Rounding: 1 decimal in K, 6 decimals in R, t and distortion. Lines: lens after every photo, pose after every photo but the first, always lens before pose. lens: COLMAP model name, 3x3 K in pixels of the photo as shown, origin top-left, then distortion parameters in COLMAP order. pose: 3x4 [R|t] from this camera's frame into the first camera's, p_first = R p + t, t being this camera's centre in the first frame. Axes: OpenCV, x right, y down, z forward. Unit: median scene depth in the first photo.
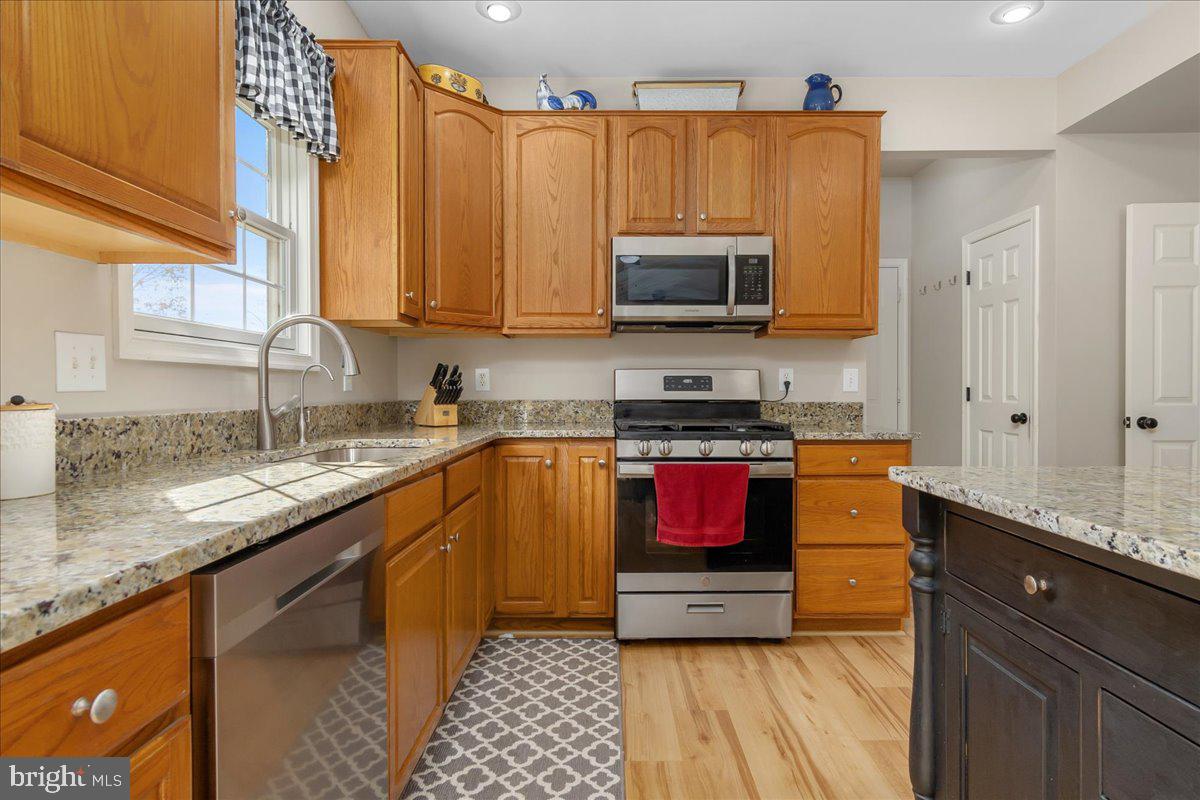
lens RADIAL K [[630.8, 0, 608.7], [0, 630.8, 400.8], [0, 0, 1]] dist [0.002397, -0.000243]
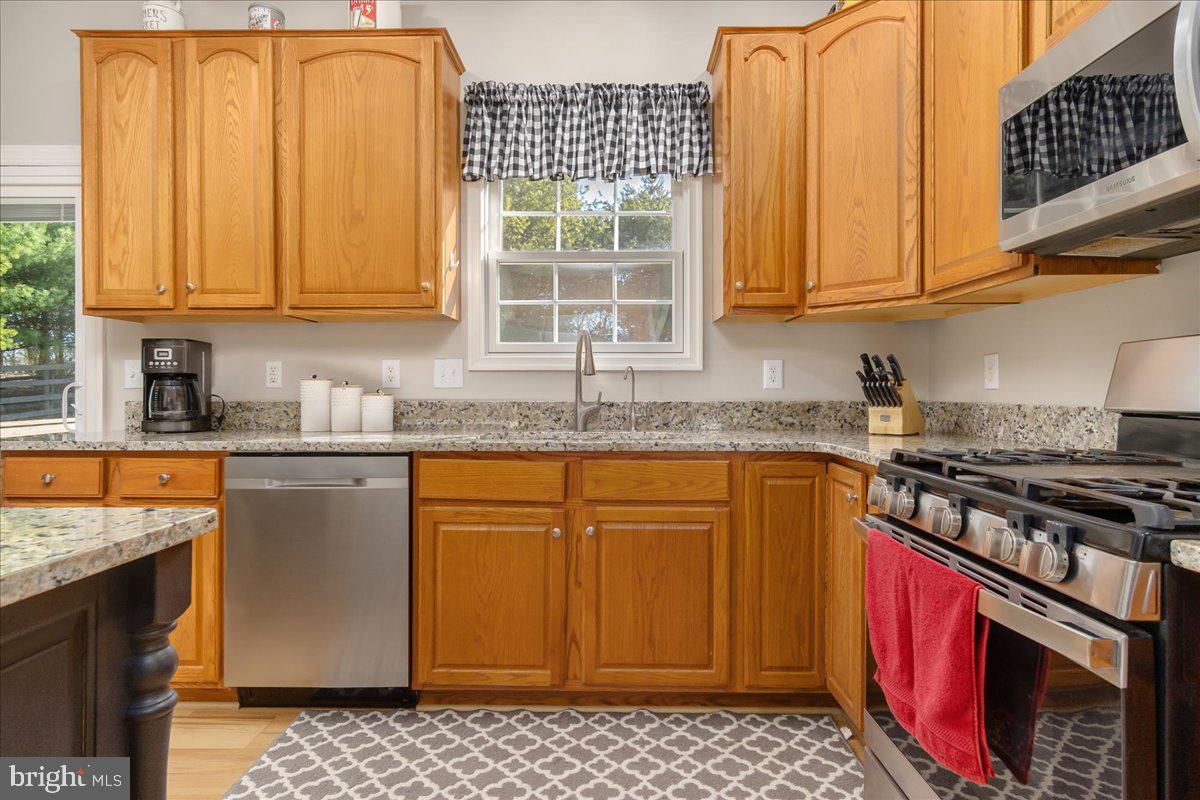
lens RADIAL K [[630.8, 0, 599.4], [0, 630.8, 390.6], [0, 0, 1]] dist [0.002397, -0.000243]
pose [[-0.009844, 0.003086, -0.999947, 0.512209], [-0.018397, 0.999825, 0.003267, -0.009520], [0.999782, 0.018428, -0.009785, 0.664989]]
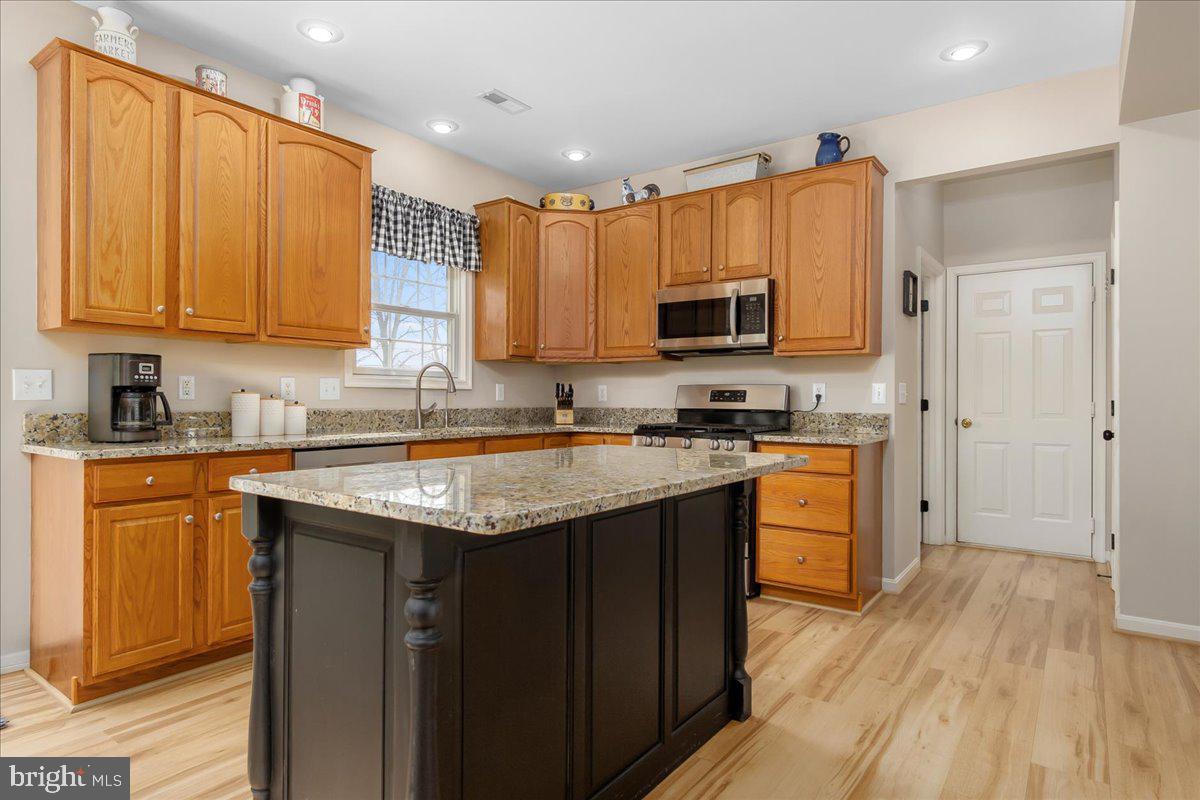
lens RADIAL K [[669.1, 0, 580.0], [0, 669.1, 399.1], [0, 0, 1]] dist [0.007696, 0.000585]
pose [[0.800491, 0.004764, -0.599326, 0.739313], [-0.016088, 0.999779, -0.013542, 0.001438], [0.599129, 0.020483, 0.800390, -0.266981]]
